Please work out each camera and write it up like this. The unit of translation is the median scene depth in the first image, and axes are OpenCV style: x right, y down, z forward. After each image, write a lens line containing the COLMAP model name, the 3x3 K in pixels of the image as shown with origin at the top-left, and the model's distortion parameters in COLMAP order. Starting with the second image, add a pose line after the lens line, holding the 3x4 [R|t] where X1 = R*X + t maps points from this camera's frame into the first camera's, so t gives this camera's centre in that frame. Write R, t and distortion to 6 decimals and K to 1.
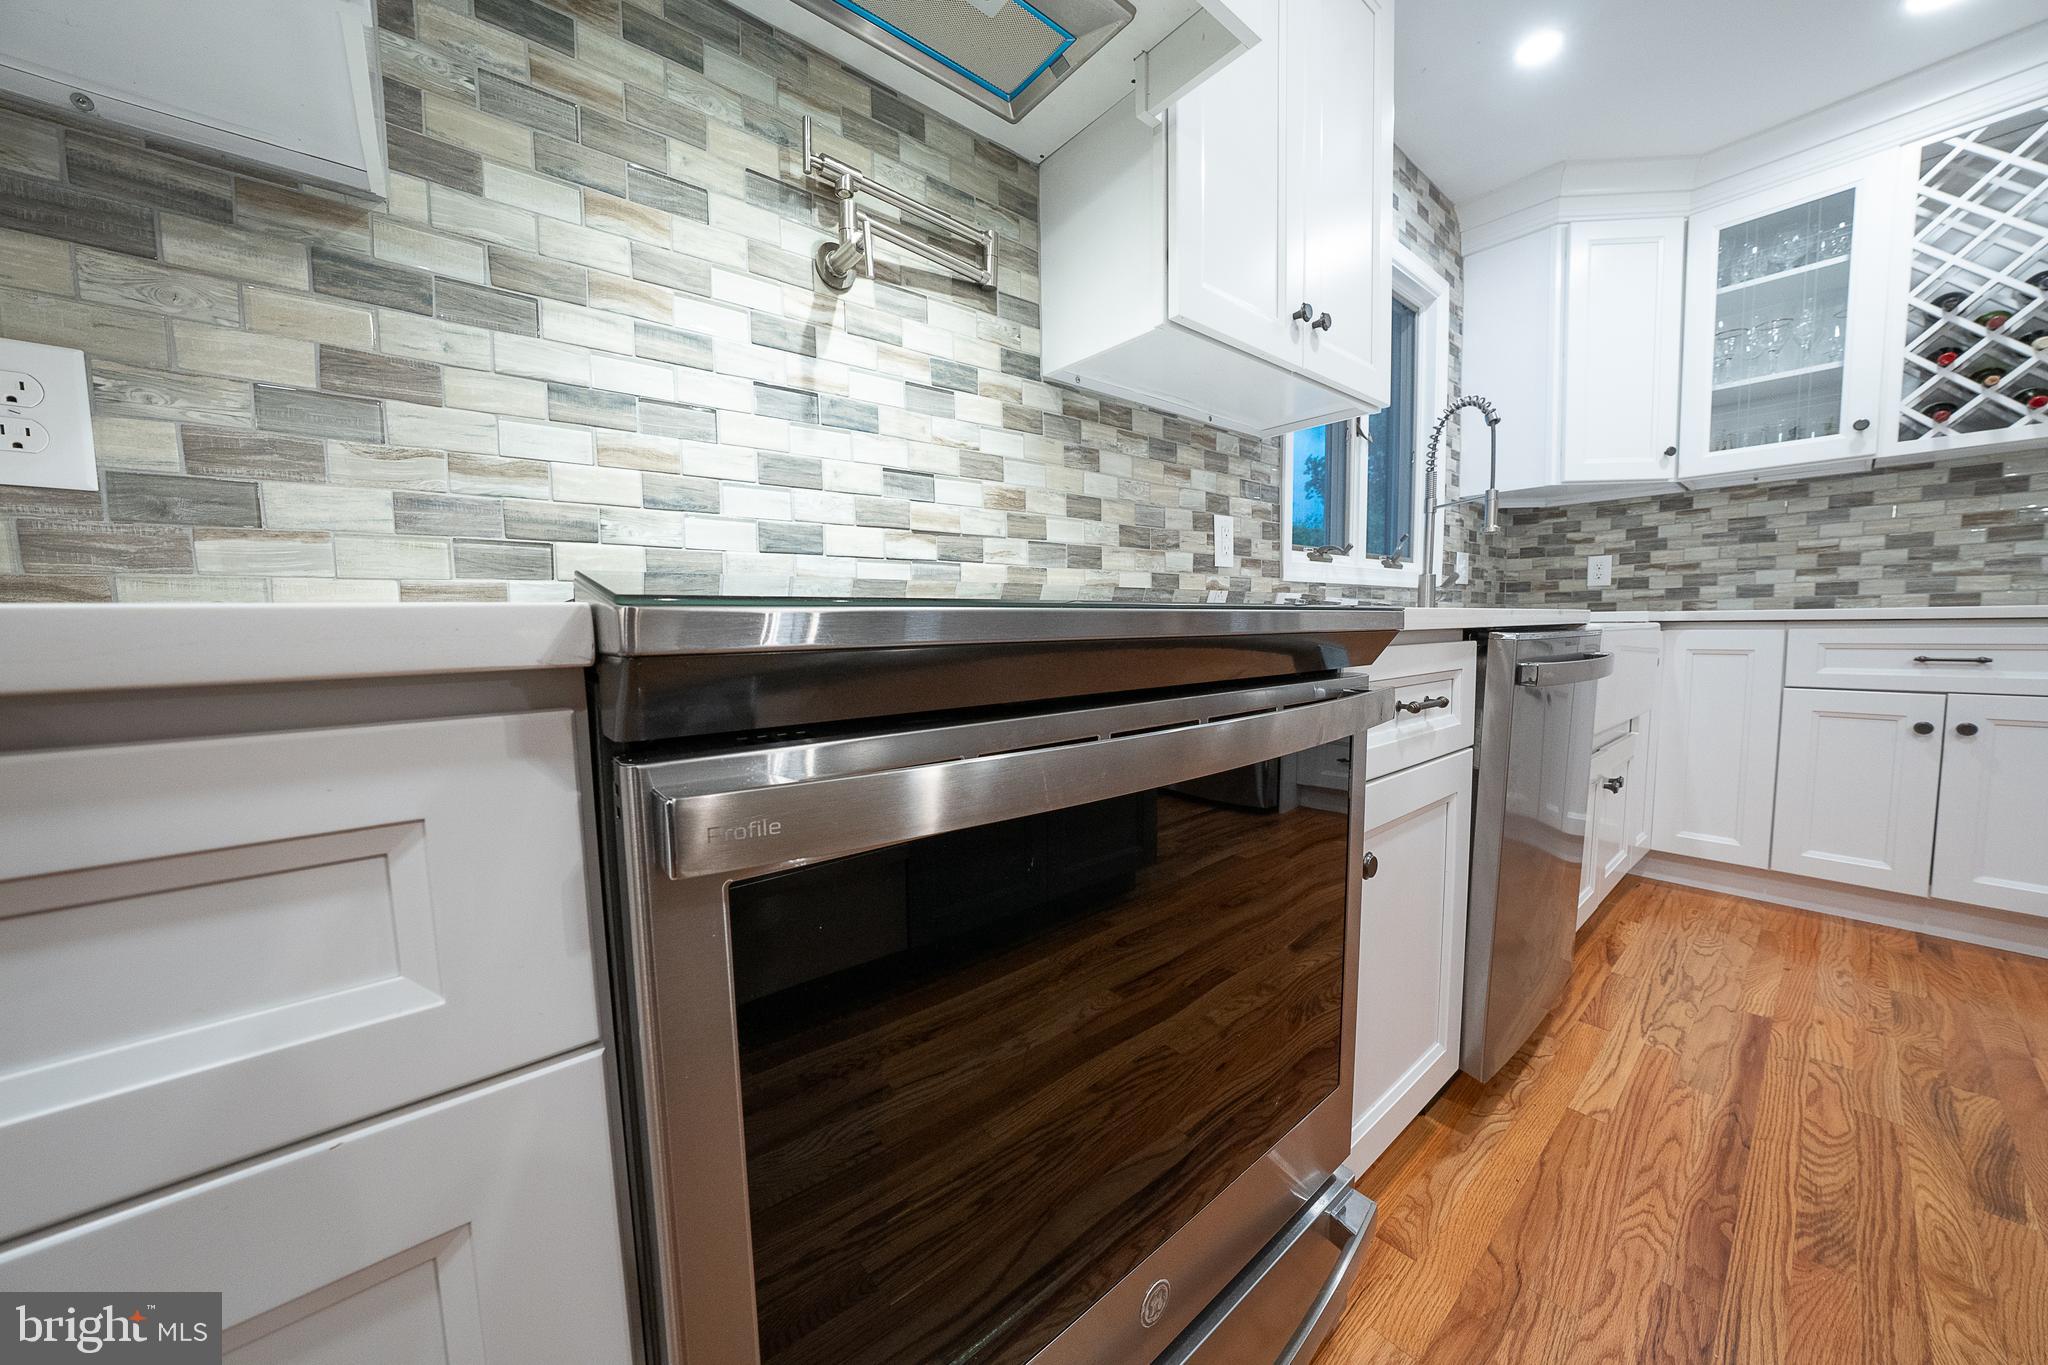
lens RADIAL K [[700.7, 0, 1032.3], [0, 700.7, 678.7], [0, 0, 1]] dist [-0.030961, 0.006438]
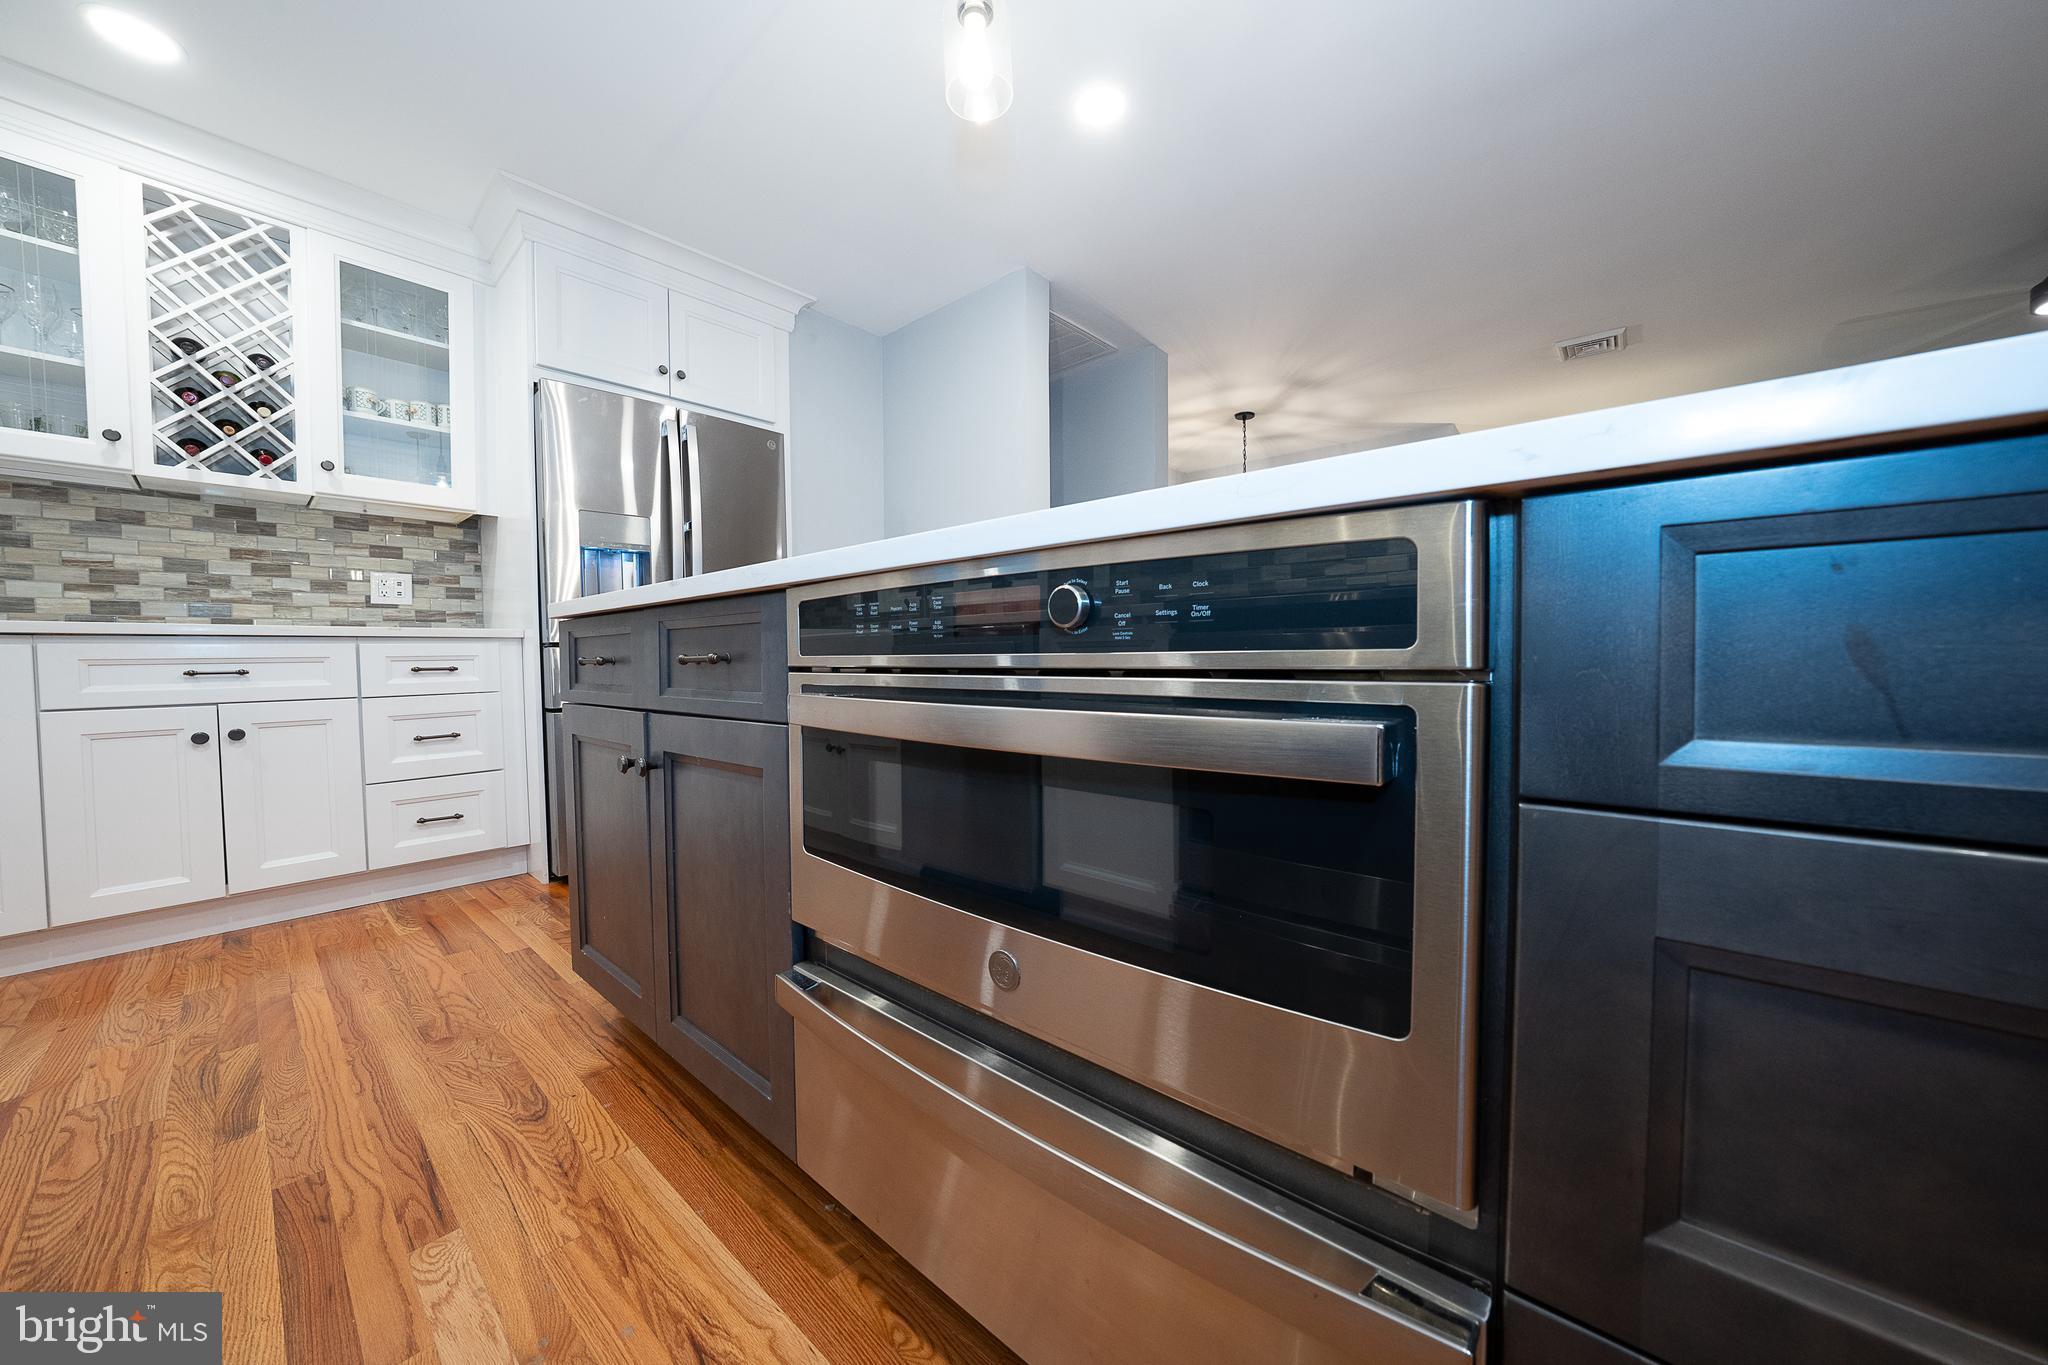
lens RADIAL K [[700.7, 0, 1027.7], [0, 700.7, 677.4], [0, 0, 1]] dist [-0.030961, 0.006438]
pose [[-0.167355, -0.012152, 0.985822, 0.087272], [0.089724, 0.995587, 0.027504, 0.090290], [-0.981805, 0.093055, -0.165527, -0.135025]]
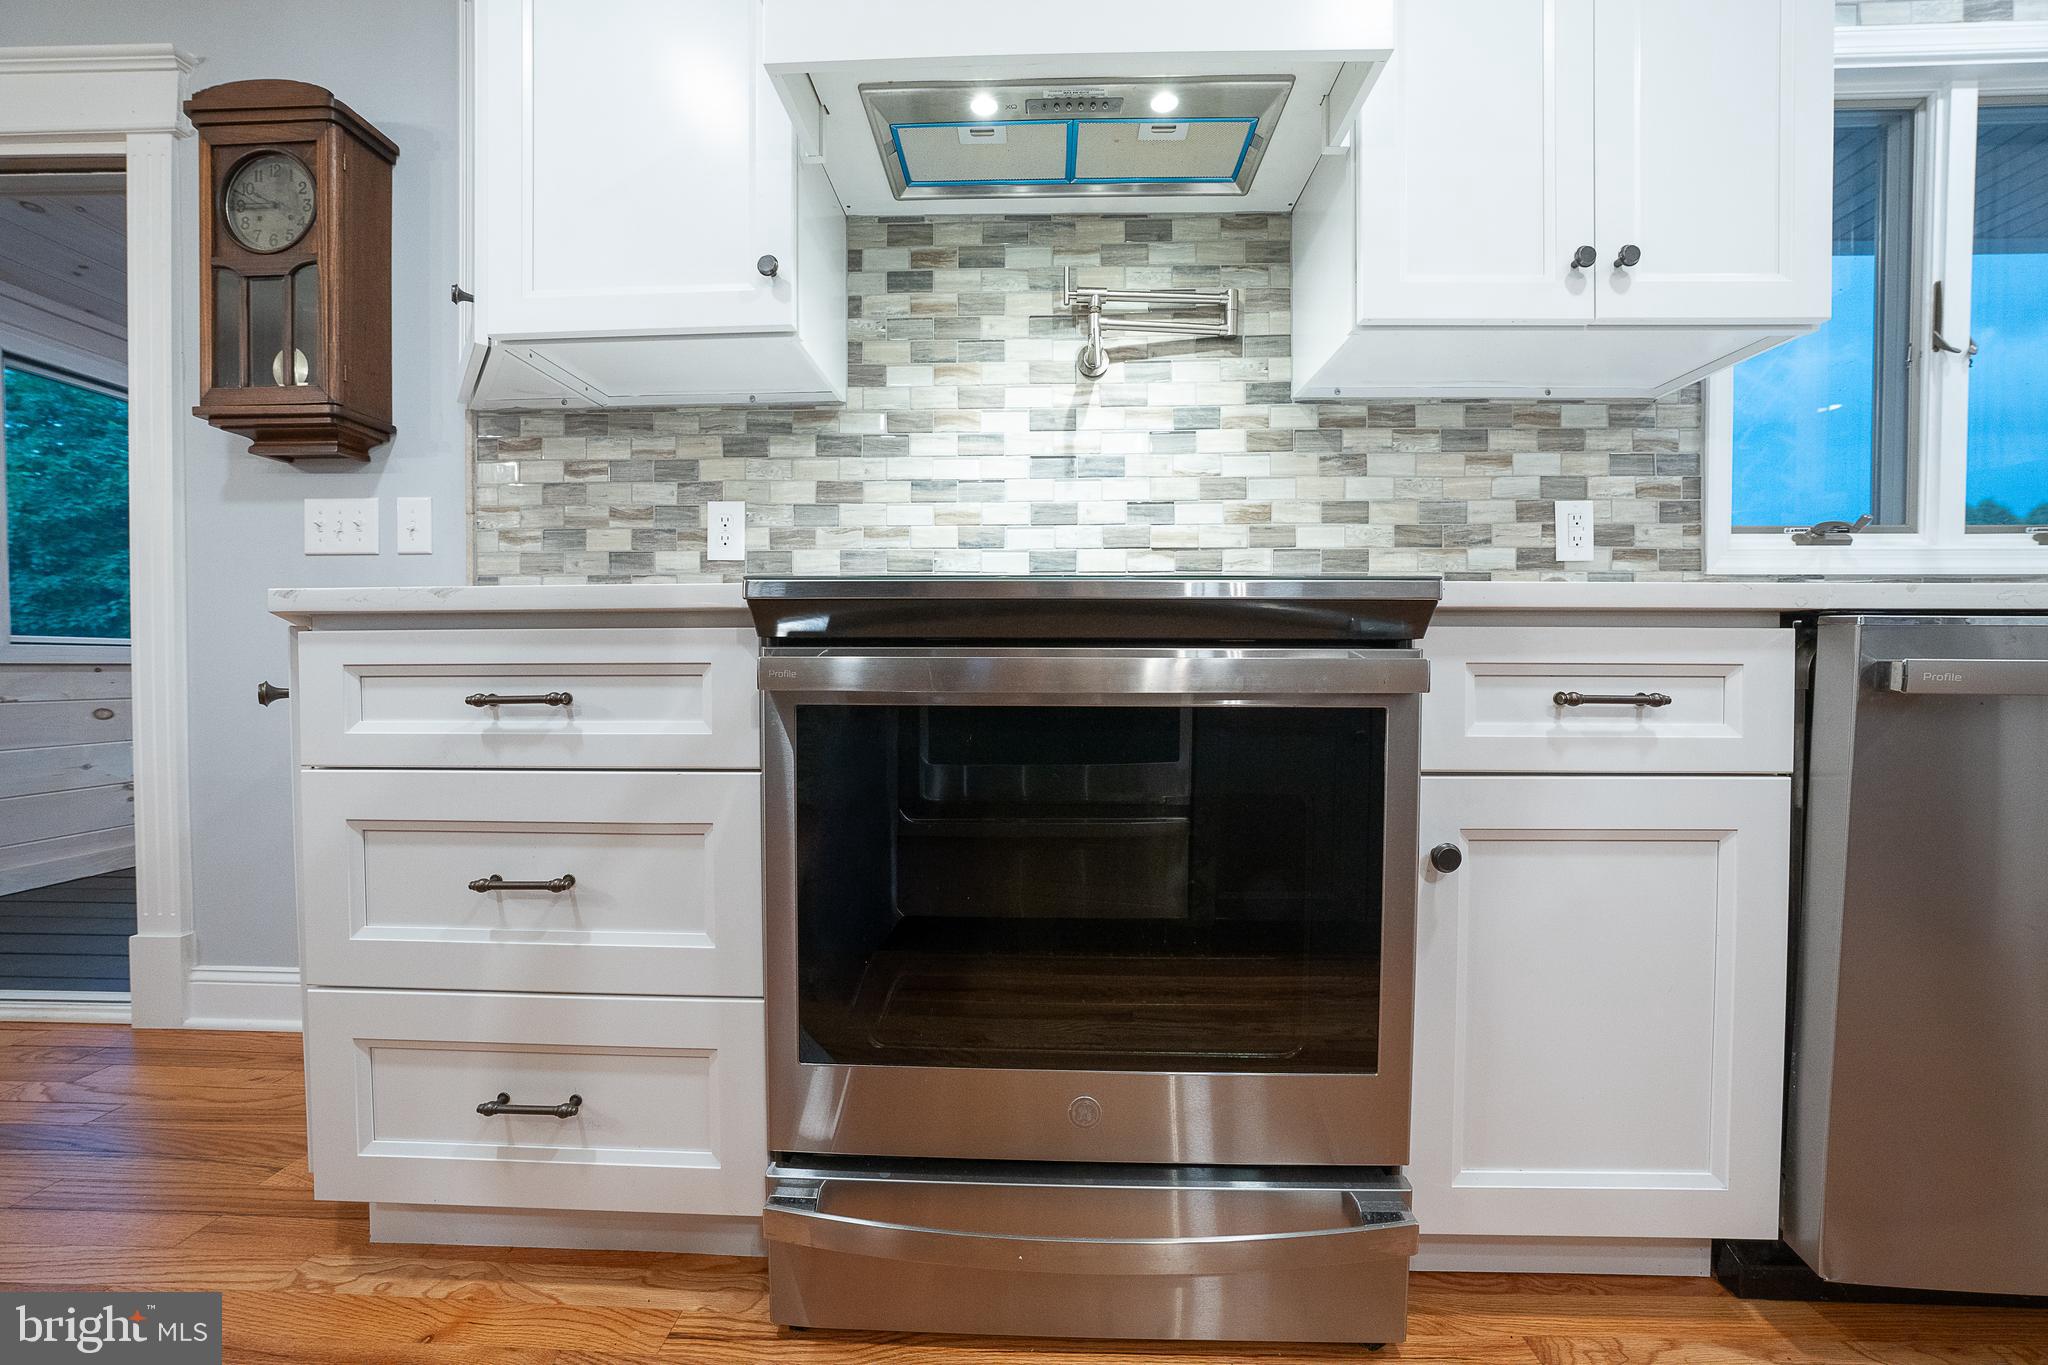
lens RADIAL K [[700.7, 0, 1026.7], [0, 700.7, 673.3], [0, 0, 1]] dist [-0.030961, 0.006438]
pose [[0.745572, 0.026818, -0.665885, 0.439514], [-0.066285, 0.997219, -0.034056, 0.059118], [0.663120, 0.069529, 0.745277, -0.053254]]
